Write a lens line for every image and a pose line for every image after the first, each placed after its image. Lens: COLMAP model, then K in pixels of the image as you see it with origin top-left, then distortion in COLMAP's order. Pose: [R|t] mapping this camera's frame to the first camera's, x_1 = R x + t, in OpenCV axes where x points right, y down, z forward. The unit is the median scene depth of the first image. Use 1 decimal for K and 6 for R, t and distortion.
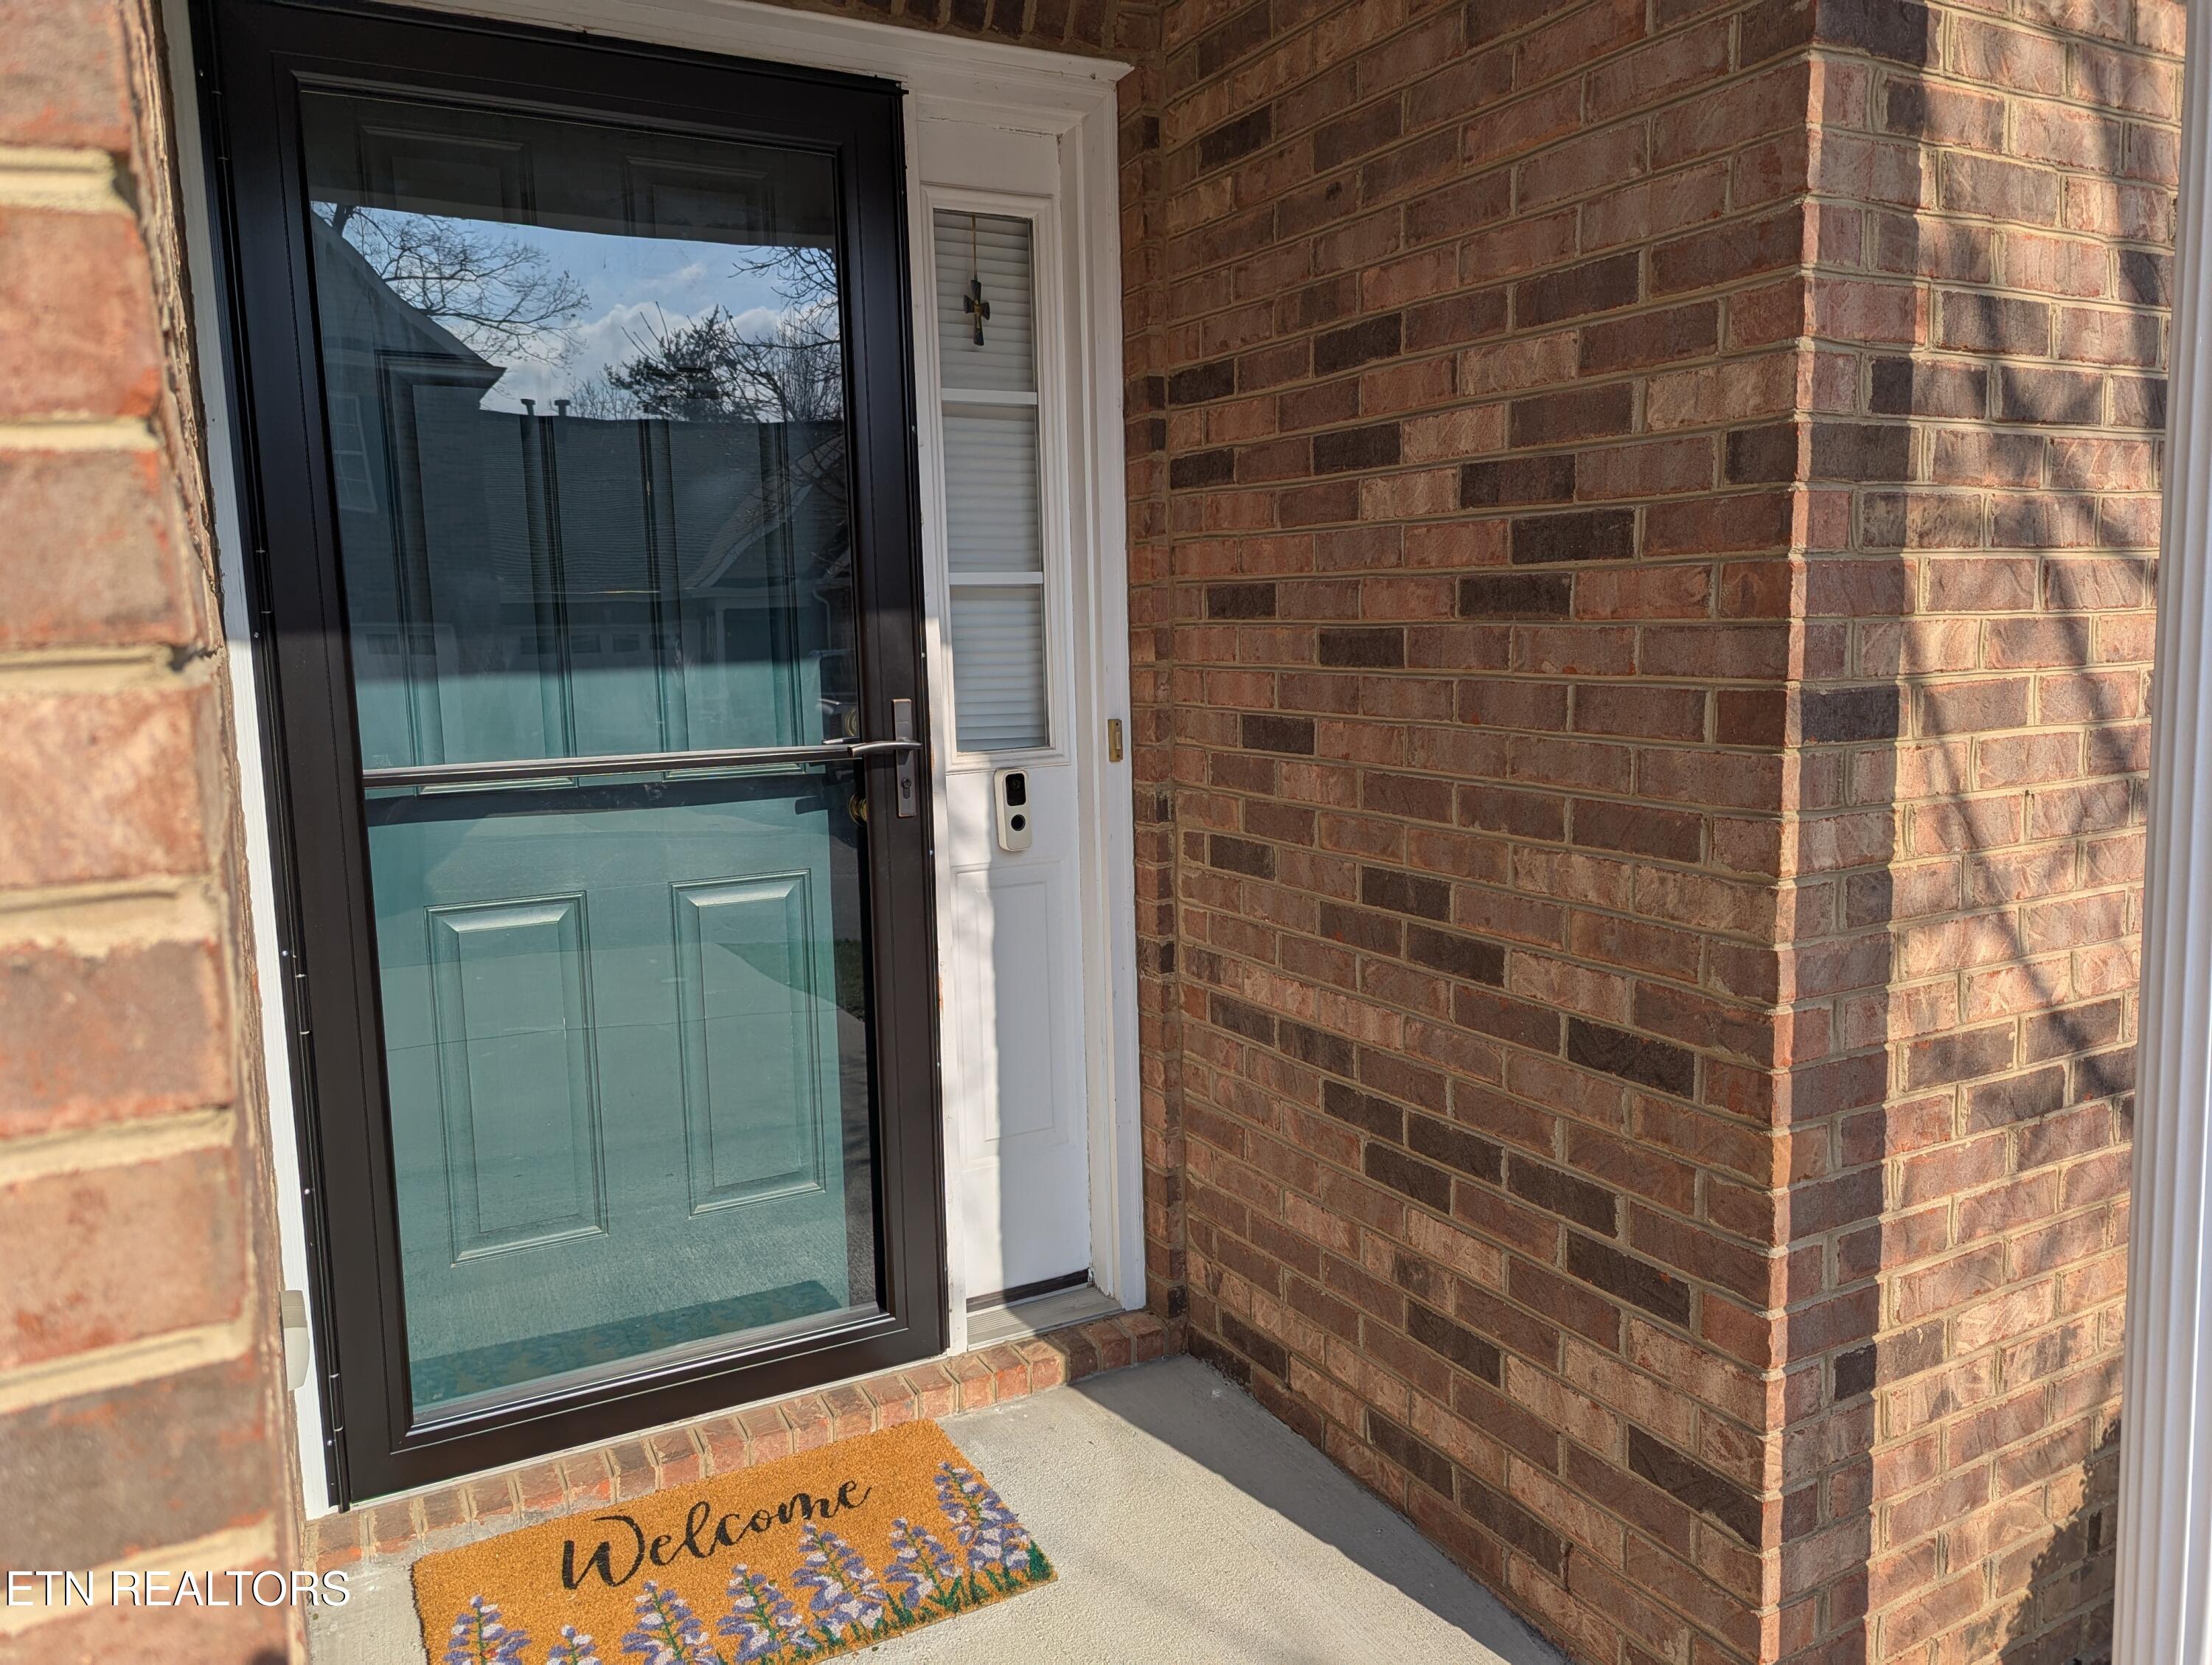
lens RADIAL K [[1598.6, 0, 1083.6], [0, 1598.6, 824.8], [0, 0, 1]] dist [0.116097, -0.104404]
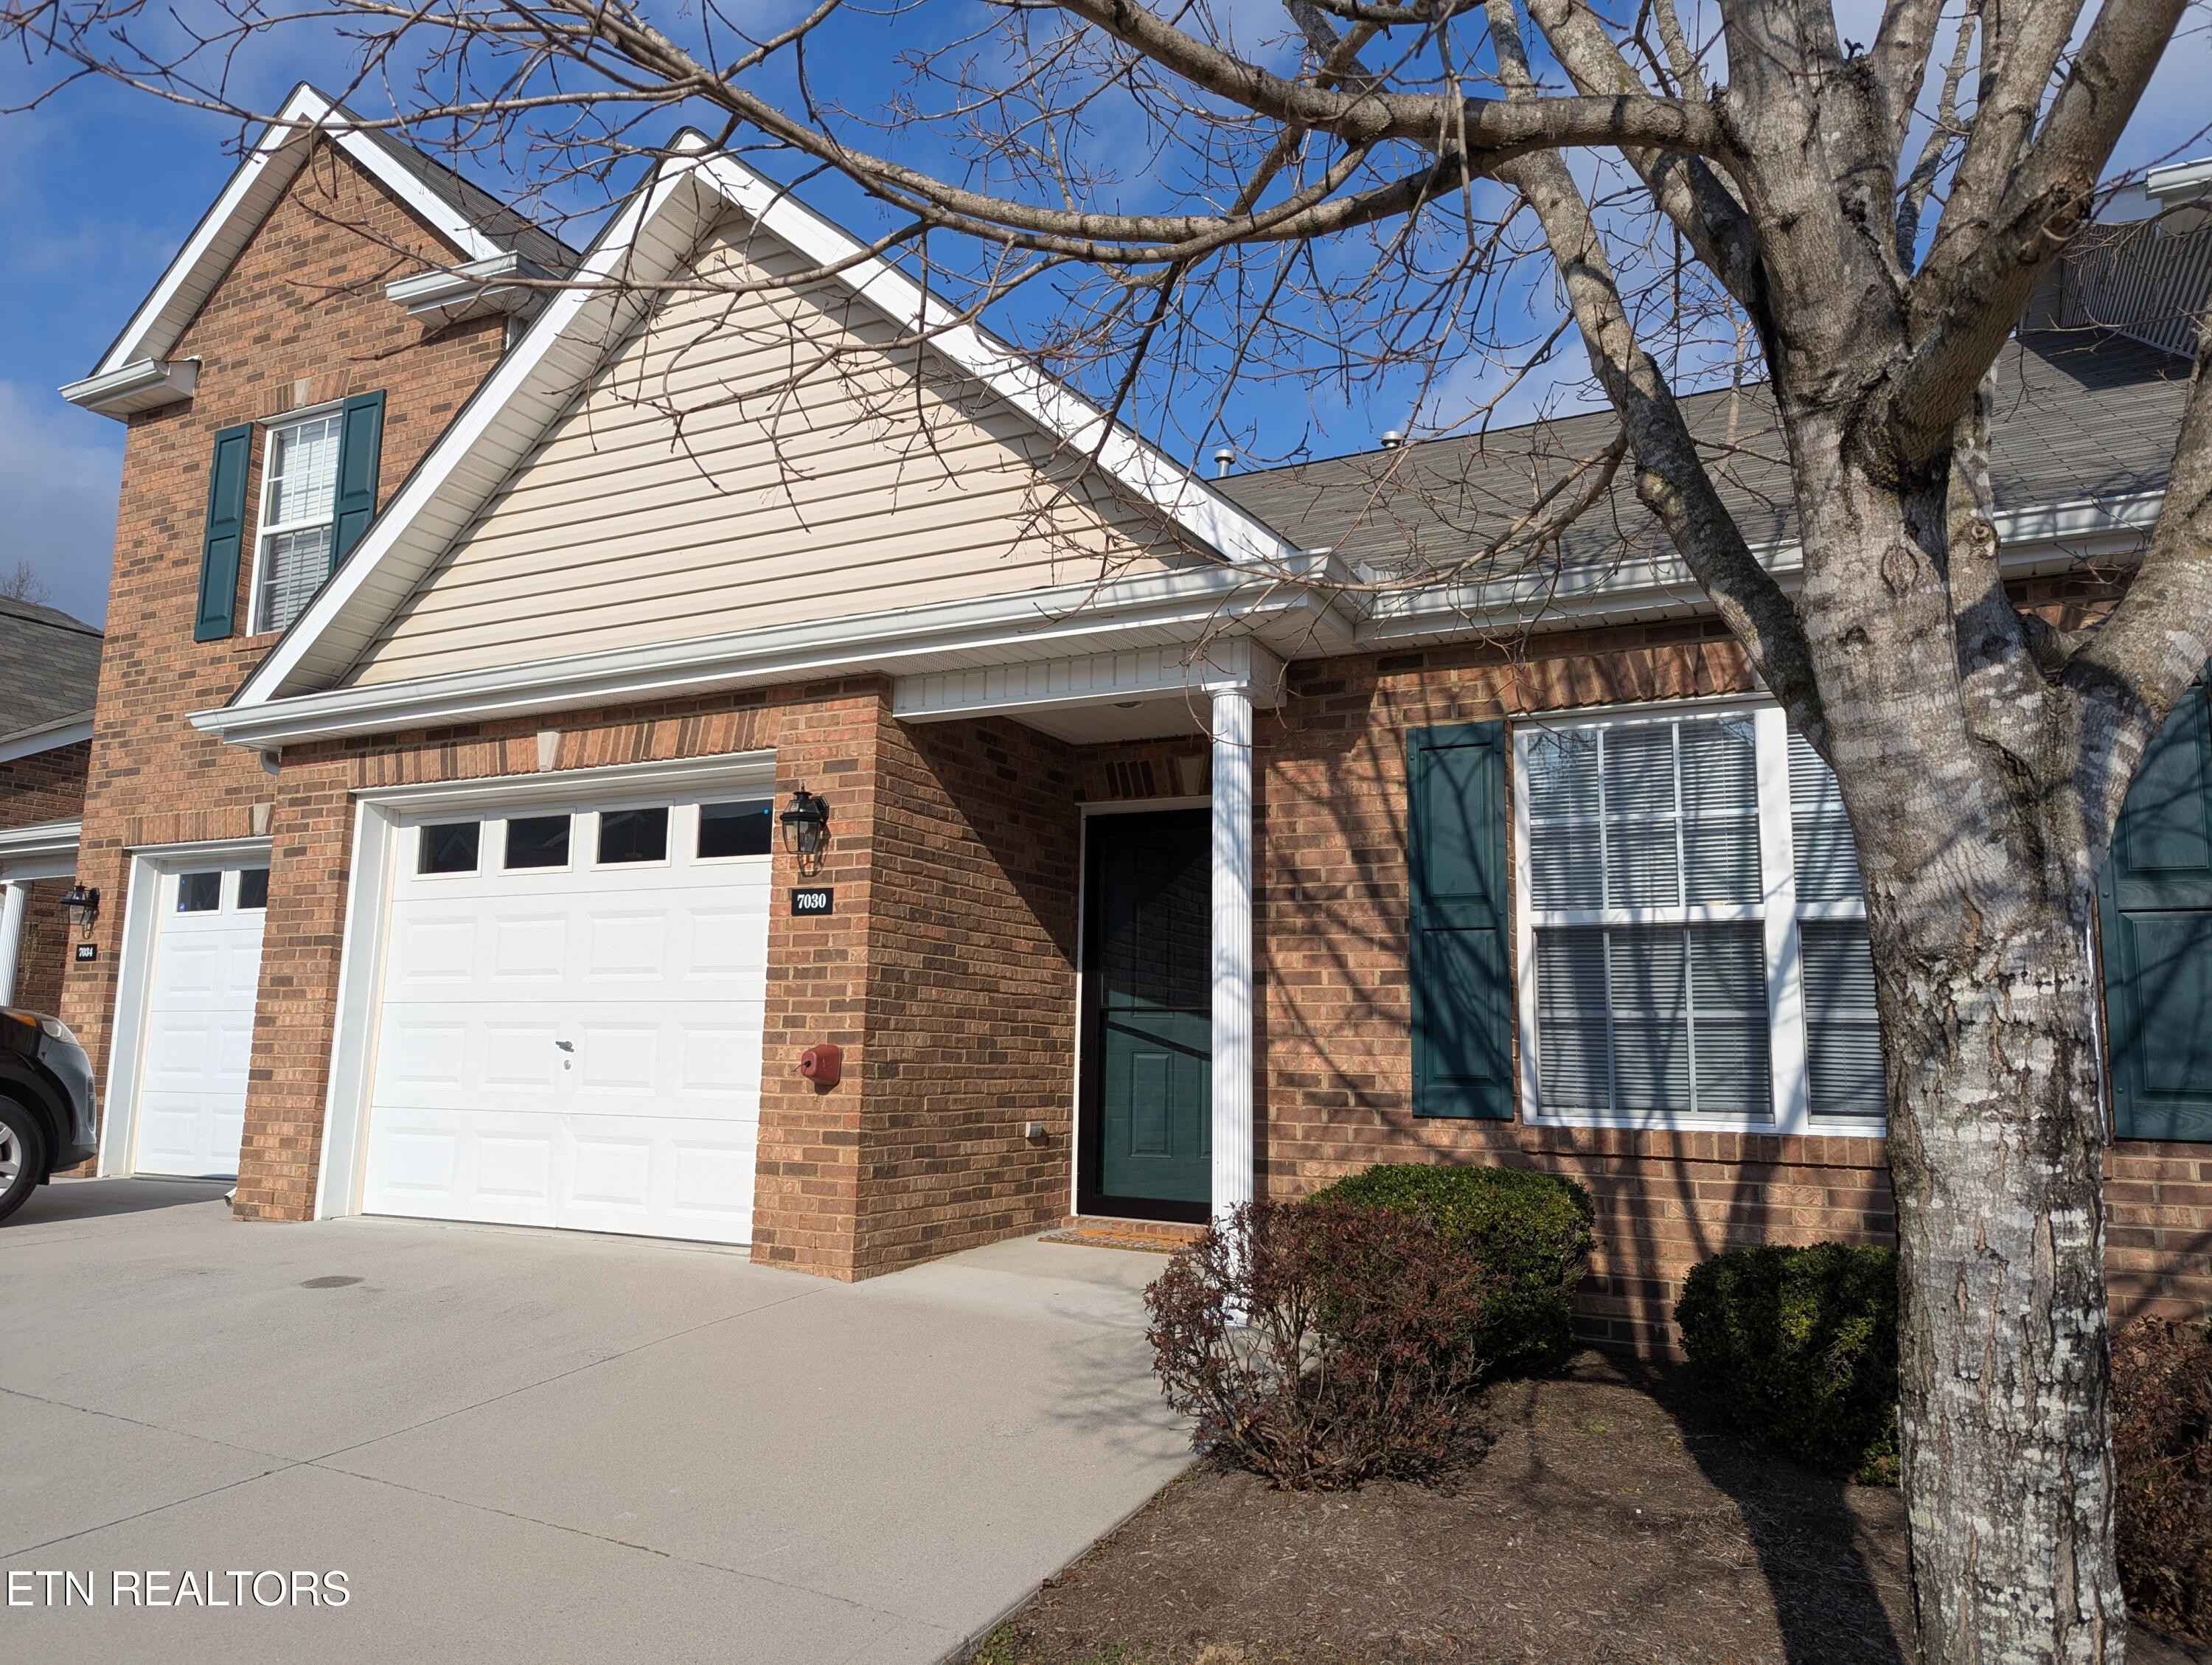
lens RADIAL K [[1553.3, 0, 1100.9], [0, 1553.3, 824.5], [0, 0, 1]] dist [0.066501, -0.053028]
pose [[0.565824, -0.090322, -0.819564, 2.982243], [-0.133592, 0.970806, -0.199222, 0.320977], [0.813631, 0.222212, 0.537239, -1.196068]]
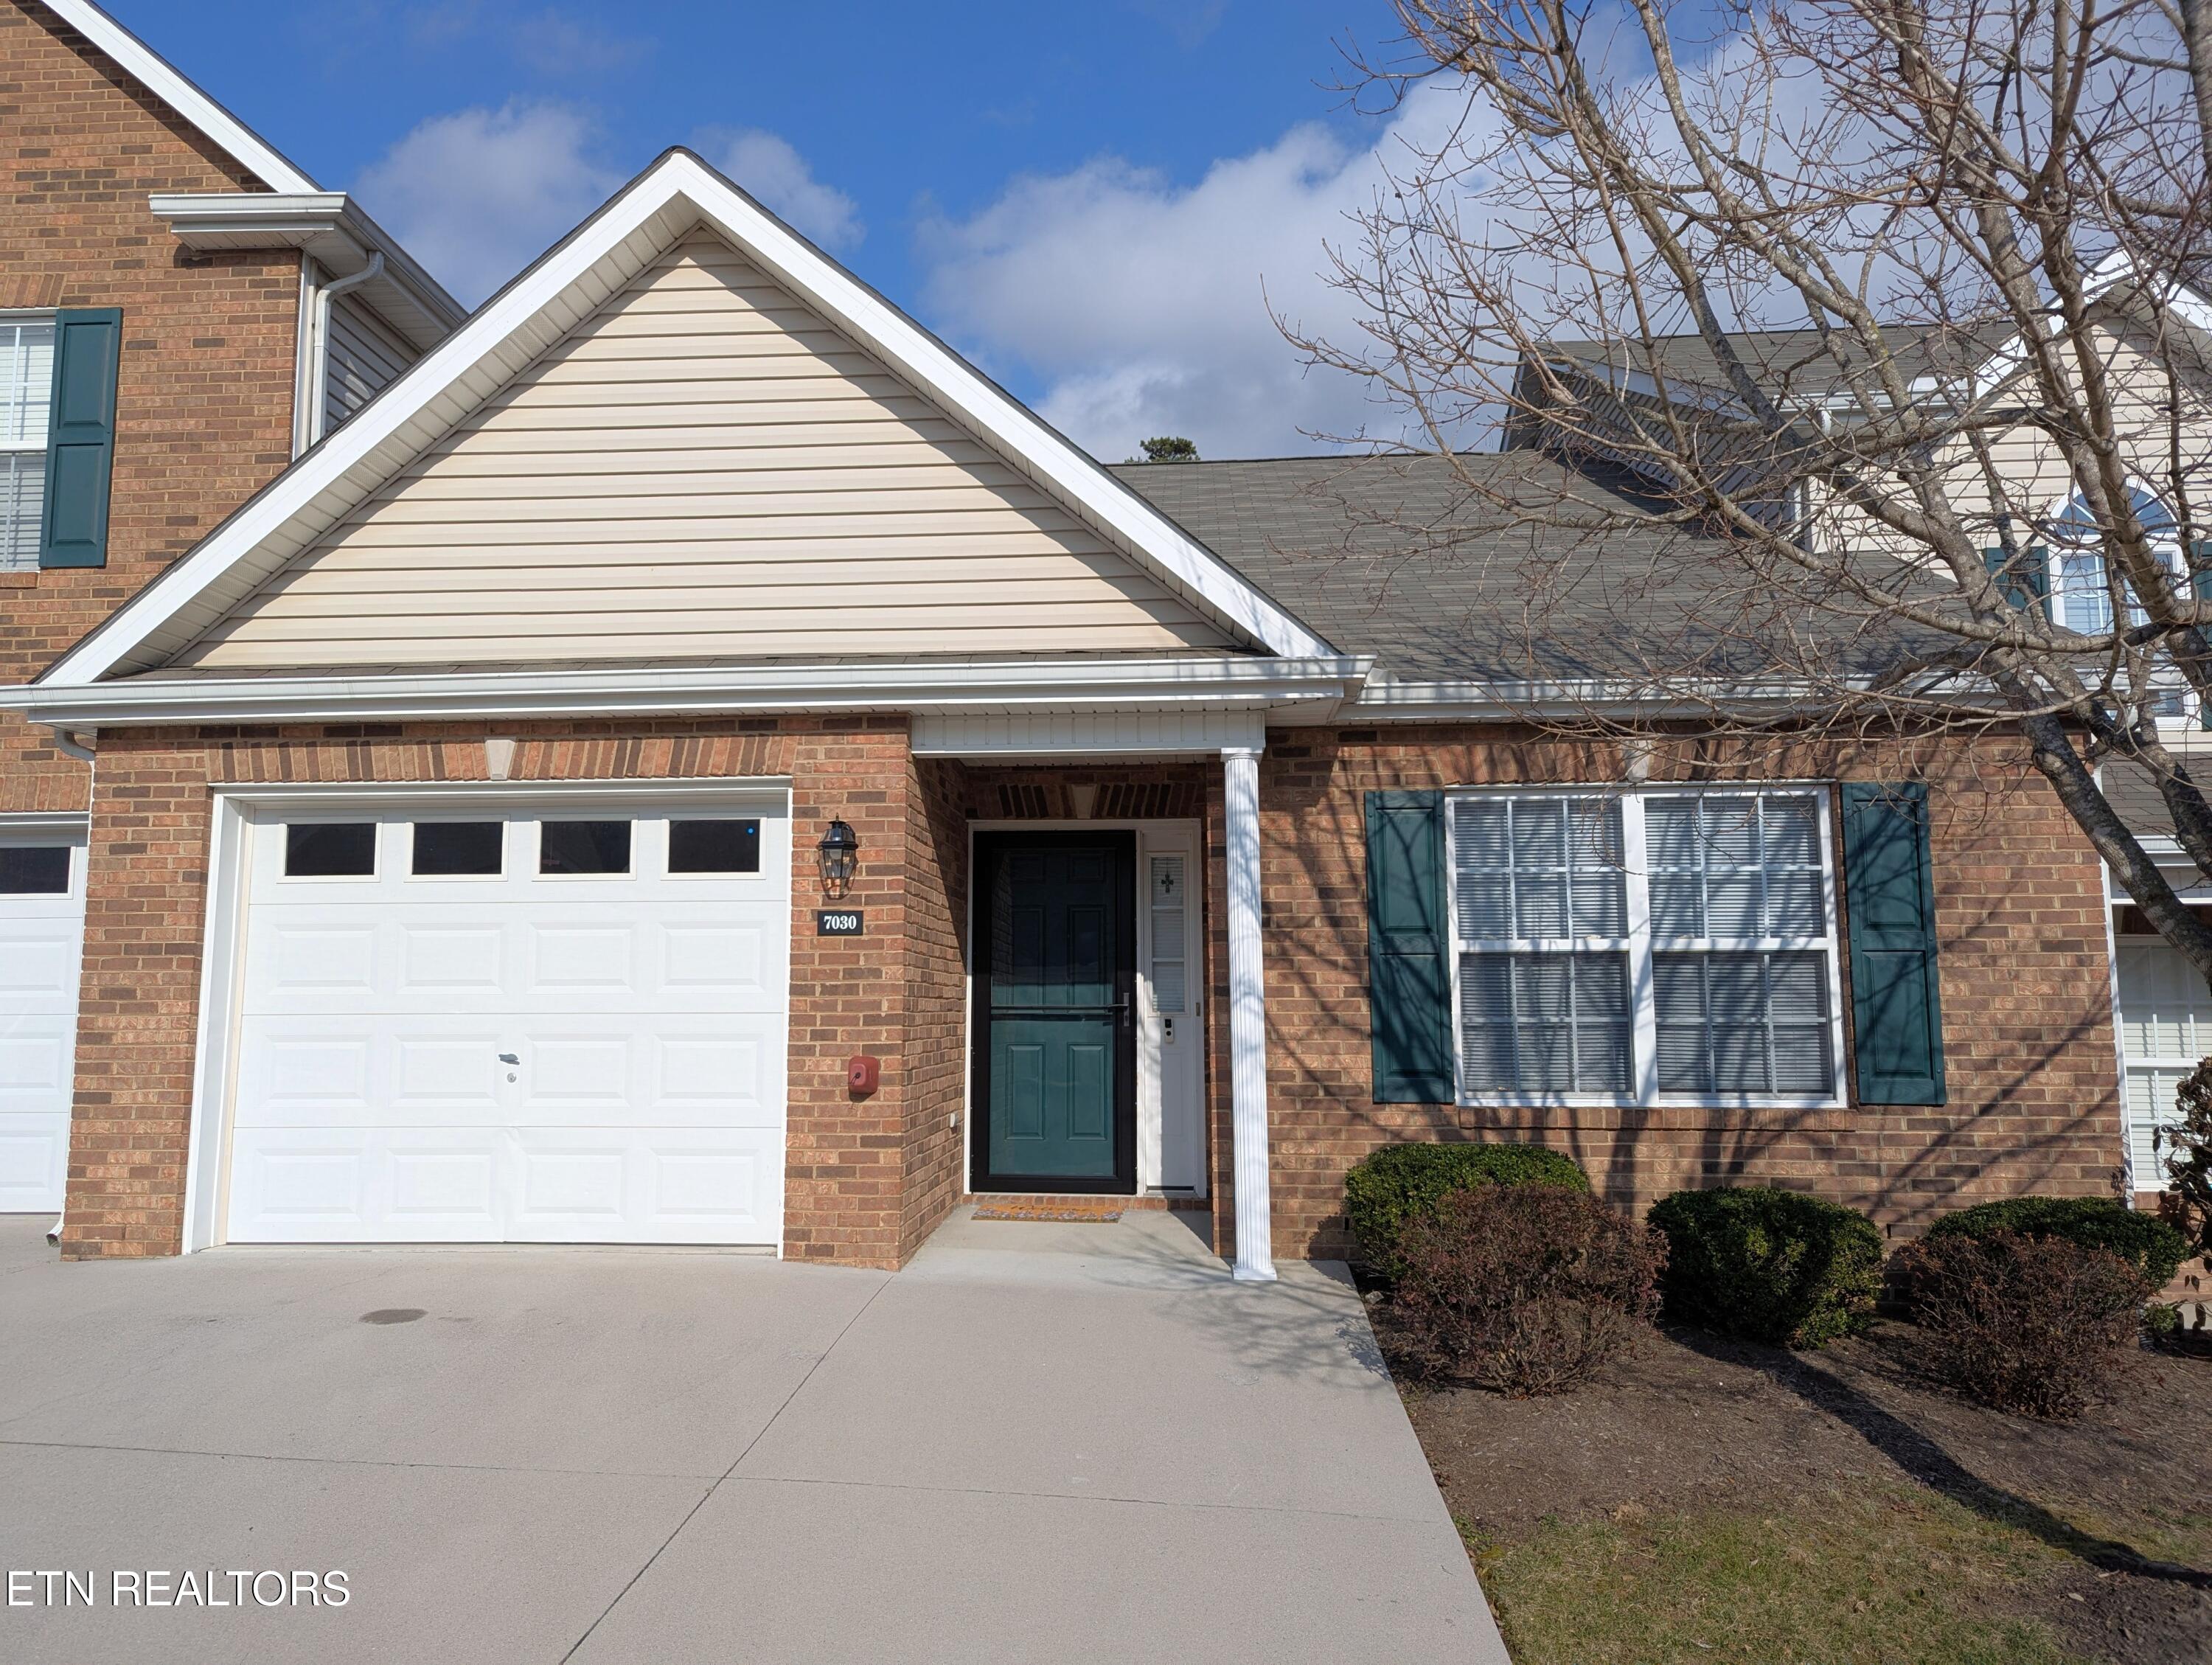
lens RADIAL K [[1553.3, 0, 1100.9], [0, 1553.3, 824.5], [0, 0, 1]] dist [0.066501, -0.053028]
pose [[0.846001, -0.039958, -0.531683, 2.270236], [-0.085570, 0.974087, -0.209363, 0.379907], [0.526271, 0.222617, 0.820659, -2.610714]]
